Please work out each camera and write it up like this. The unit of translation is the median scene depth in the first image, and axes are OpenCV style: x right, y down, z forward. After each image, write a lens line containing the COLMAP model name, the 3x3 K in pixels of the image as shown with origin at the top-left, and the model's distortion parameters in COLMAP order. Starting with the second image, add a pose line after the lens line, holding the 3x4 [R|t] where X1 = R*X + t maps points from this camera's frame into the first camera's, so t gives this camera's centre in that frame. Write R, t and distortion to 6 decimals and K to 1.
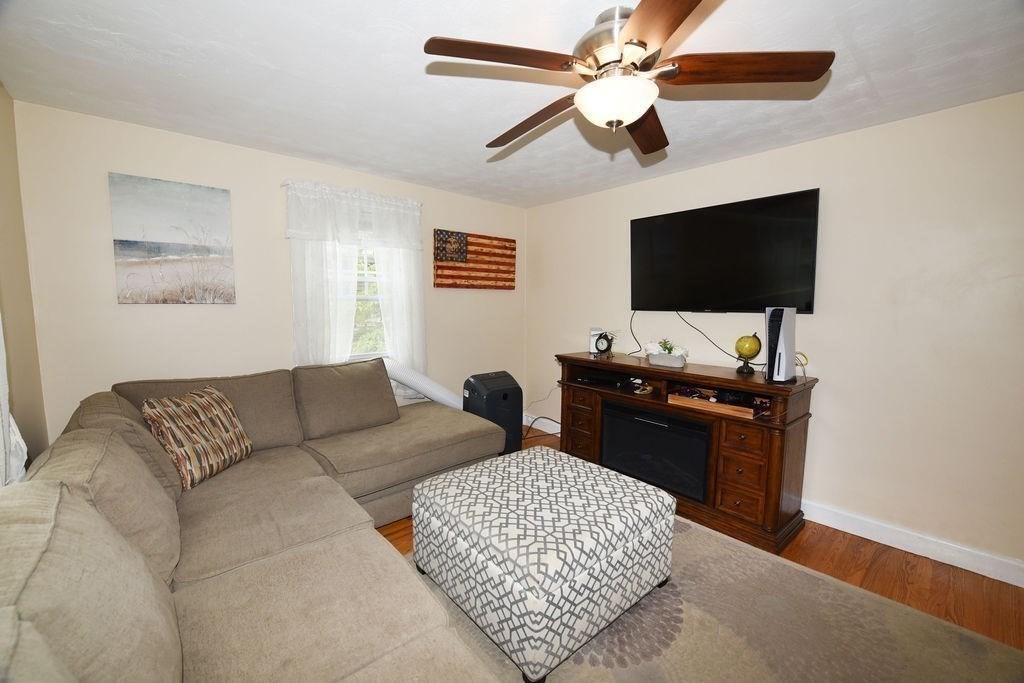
lens RADIAL K [[410.3, 0, 511.1], [0, 410.3, 344.2], [0, 0, 1]] dist [-0.013661, -0.002473]
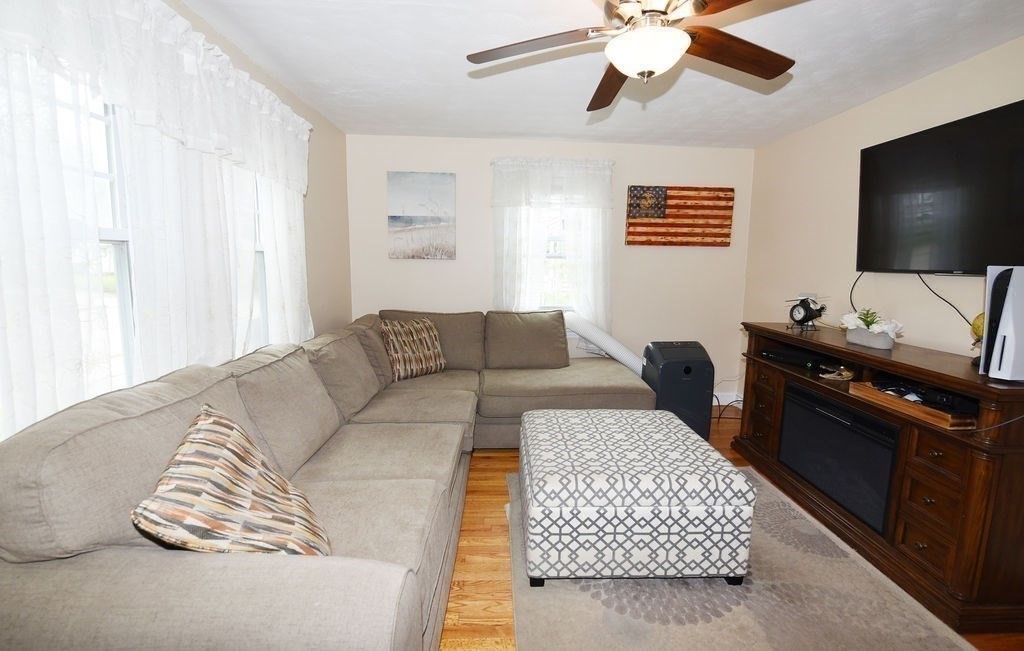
lens RADIAL K [[451.1, 0, 514.3], [0, 451.1, 321.8], [0, 0, 1]] dist [-0.016822, -0.000880]
pose [[0.781865, 0.087225, -0.617316, 0.362041], [-0.072199, 0.996170, 0.049312, 0.015237], [0.619253, 0.006014, 0.785169, -0.027018]]
